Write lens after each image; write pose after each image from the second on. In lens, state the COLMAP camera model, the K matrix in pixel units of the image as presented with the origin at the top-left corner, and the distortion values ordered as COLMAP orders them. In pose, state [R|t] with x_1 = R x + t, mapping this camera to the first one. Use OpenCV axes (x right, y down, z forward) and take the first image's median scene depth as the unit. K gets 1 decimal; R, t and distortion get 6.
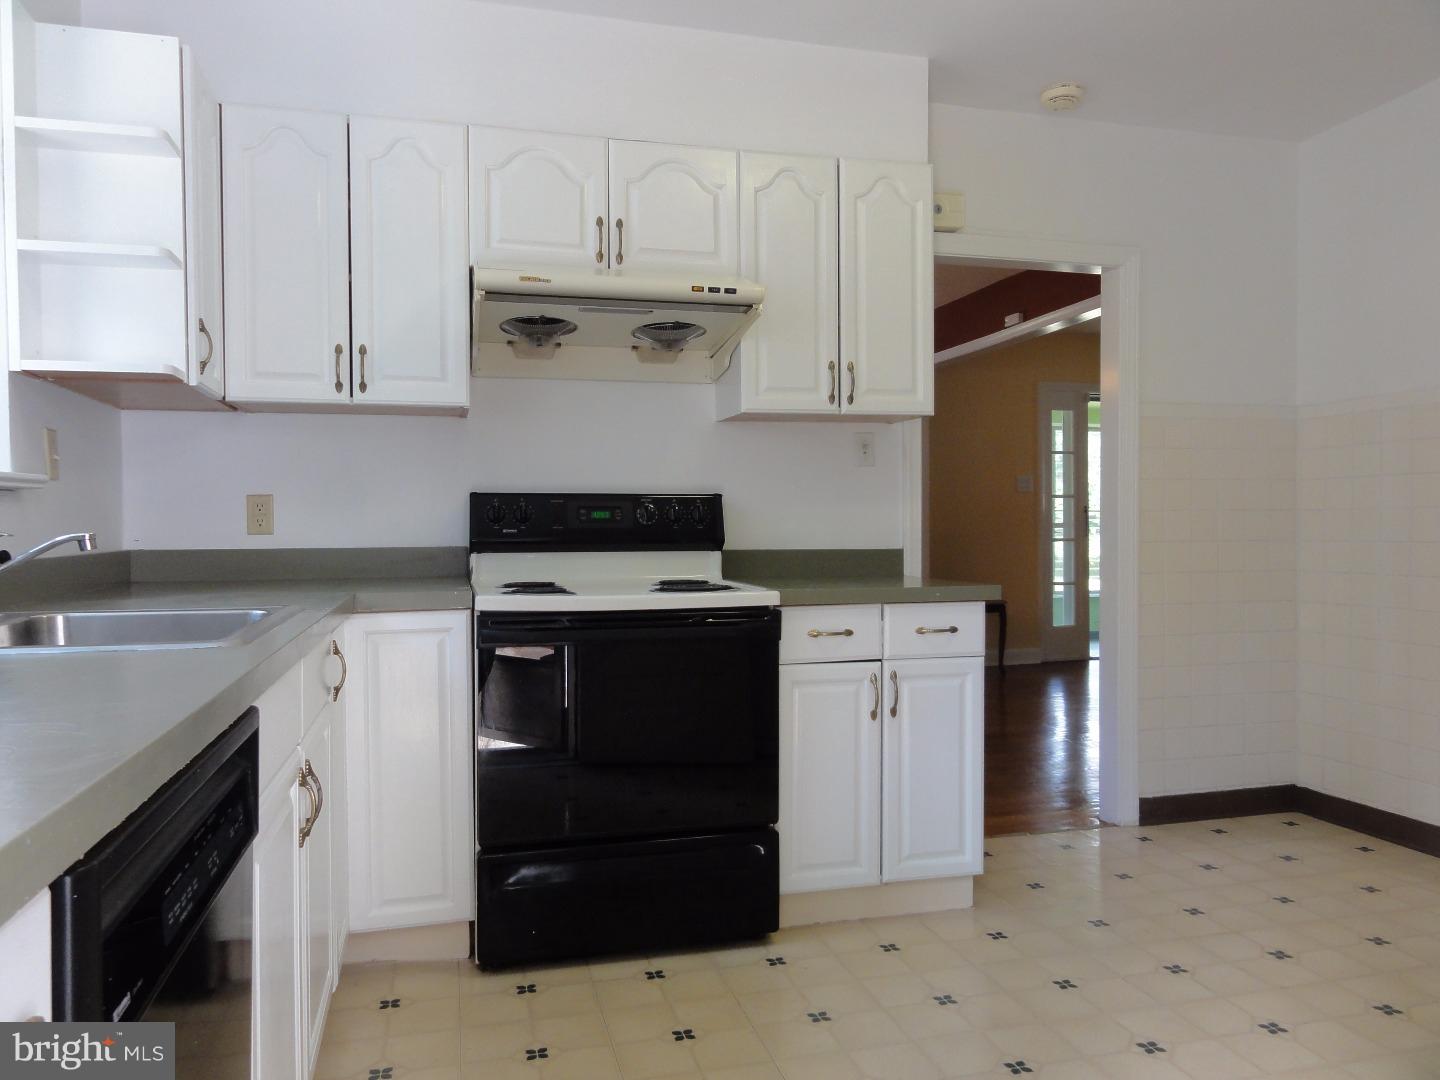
lens RADIAL K [[1022.5, 0, 722.7], [0, 1022.5, 531.0], [0, 0, 1]] dist [0.009709, 0.000567]
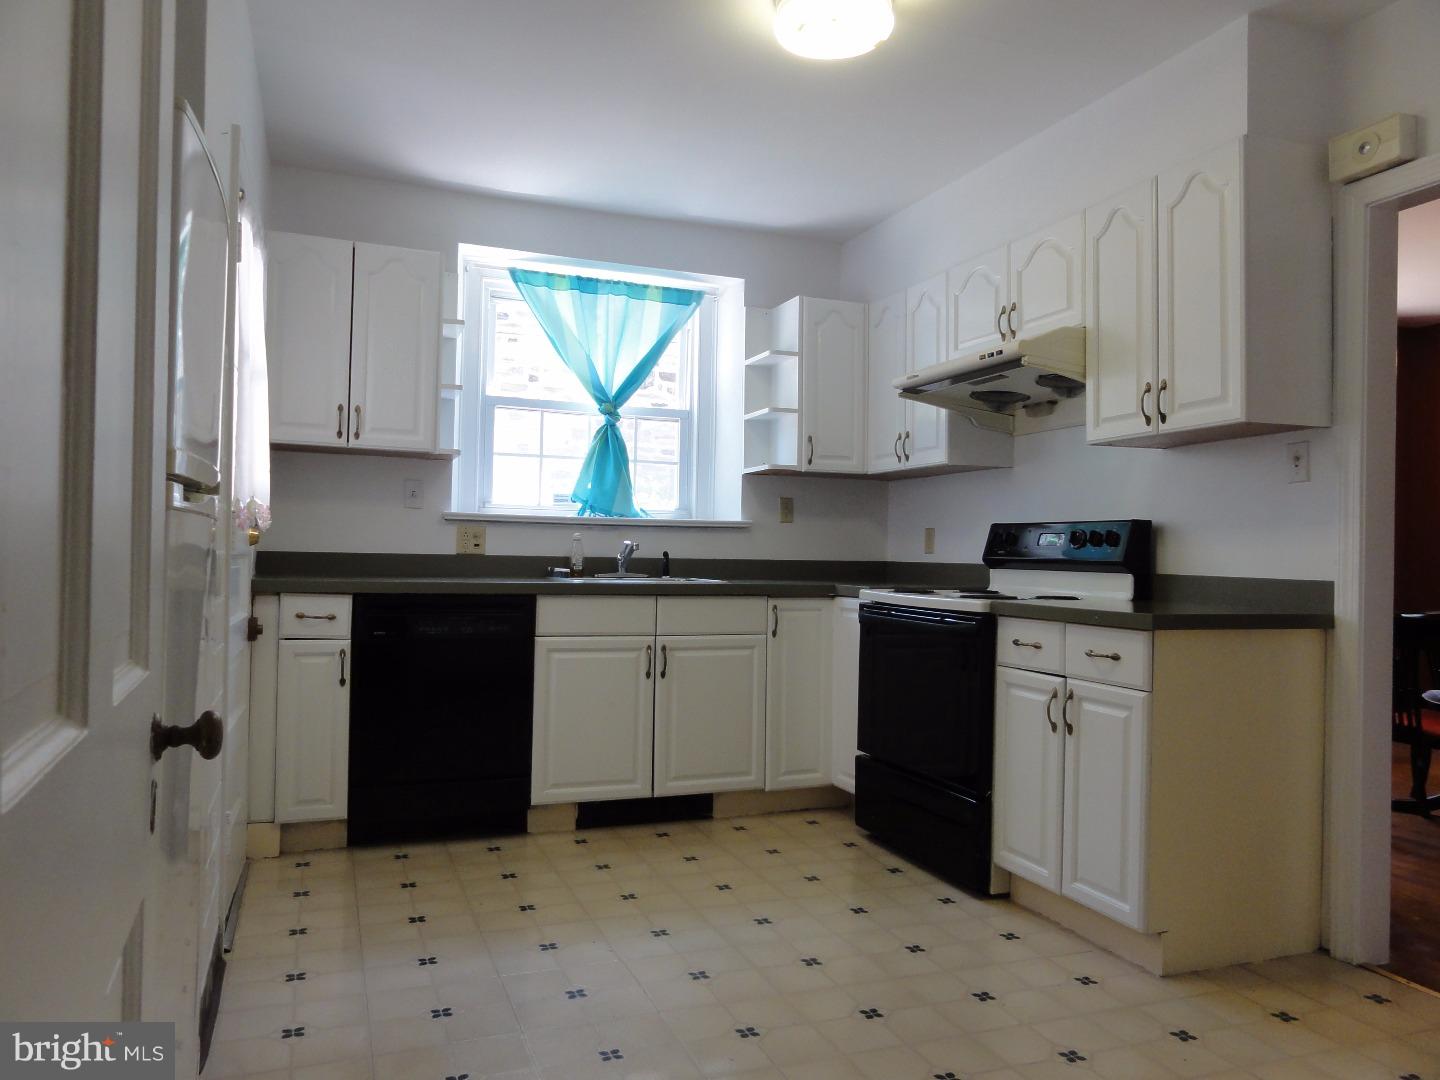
lens RADIAL K [[1022.5, 0, 722.7], [0, 1022.5, 531.0], [0, 0, 1]] dist [0.009709, 0.000567]
pose [[0.121748, -0.015126, -0.992446, 1.152559], [-0.026015, 0.999492, -0.018425, 0.006559], [0.992220, 0.028062, 0.121292, 0.531168]]
